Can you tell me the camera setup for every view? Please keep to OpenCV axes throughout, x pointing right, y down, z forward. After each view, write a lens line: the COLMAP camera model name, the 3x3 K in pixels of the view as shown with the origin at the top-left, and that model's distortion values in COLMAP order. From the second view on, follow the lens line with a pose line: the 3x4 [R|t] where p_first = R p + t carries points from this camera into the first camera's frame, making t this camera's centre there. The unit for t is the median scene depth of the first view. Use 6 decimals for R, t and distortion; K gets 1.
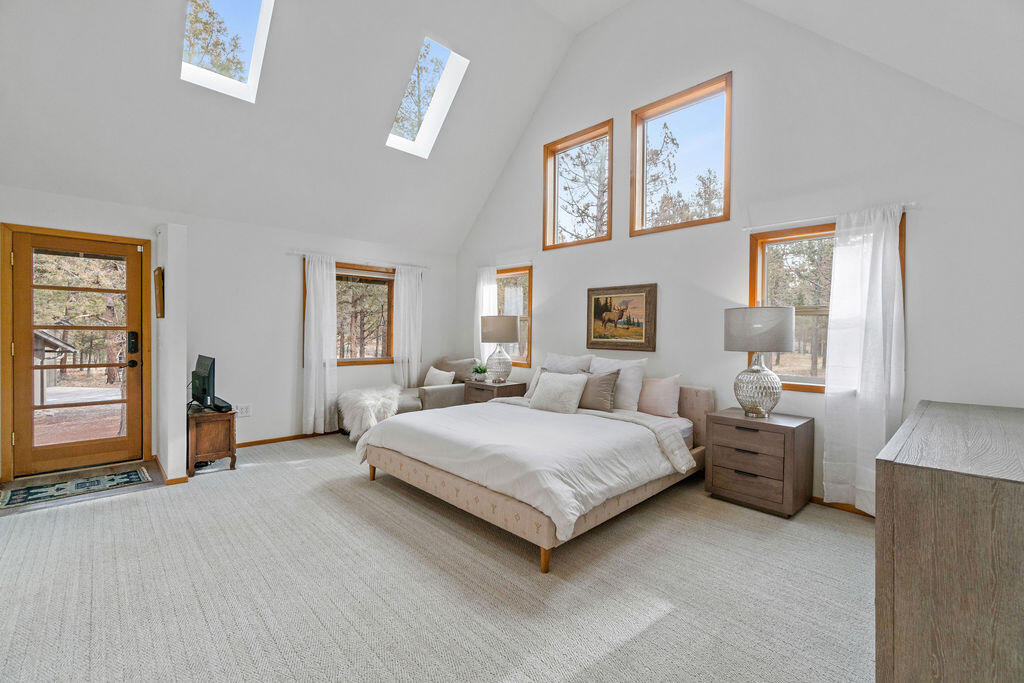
lens RADIAL K [[443.8, 0, 513.7], [0, 443.8, 337.9], [0, 0, 1]] dist [-0.001614, 0.000286]
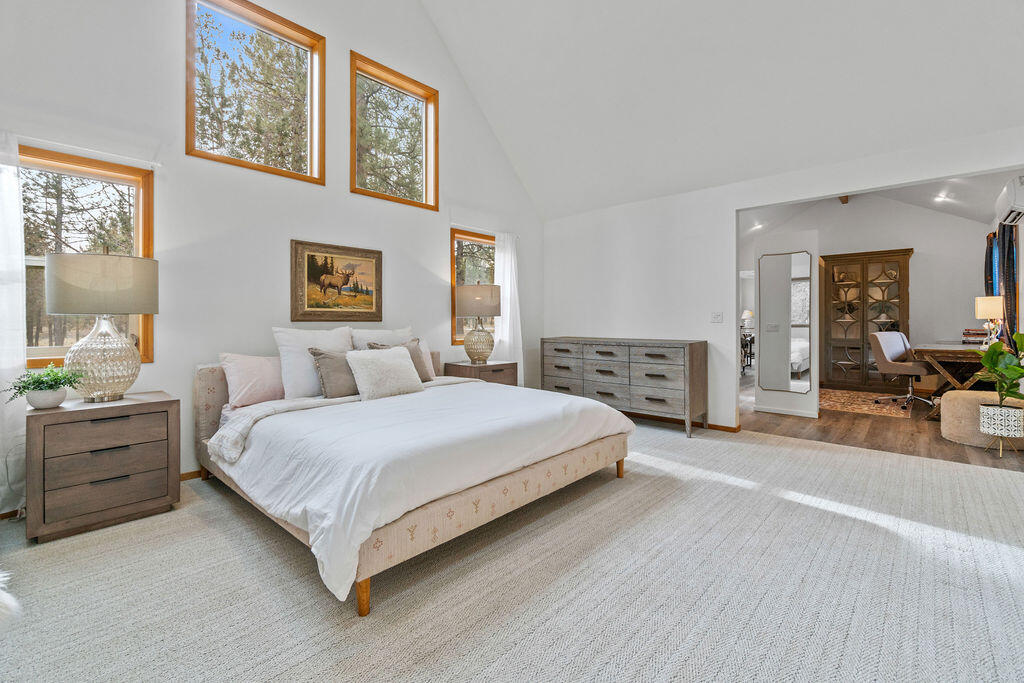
lens RADIAL K [[443.8, 0, 531.4], [0, 443.8, 318.3], [0, 0, 1]] dist [-0.001614, 0.000286]
pose [[-0.085472, -0.008902, 0.996301, -0.636176], [0.013388, 0.999860, 0.010082, 0.018011], [-0.996251, 0.014200, -0.085341, 0.711542]]
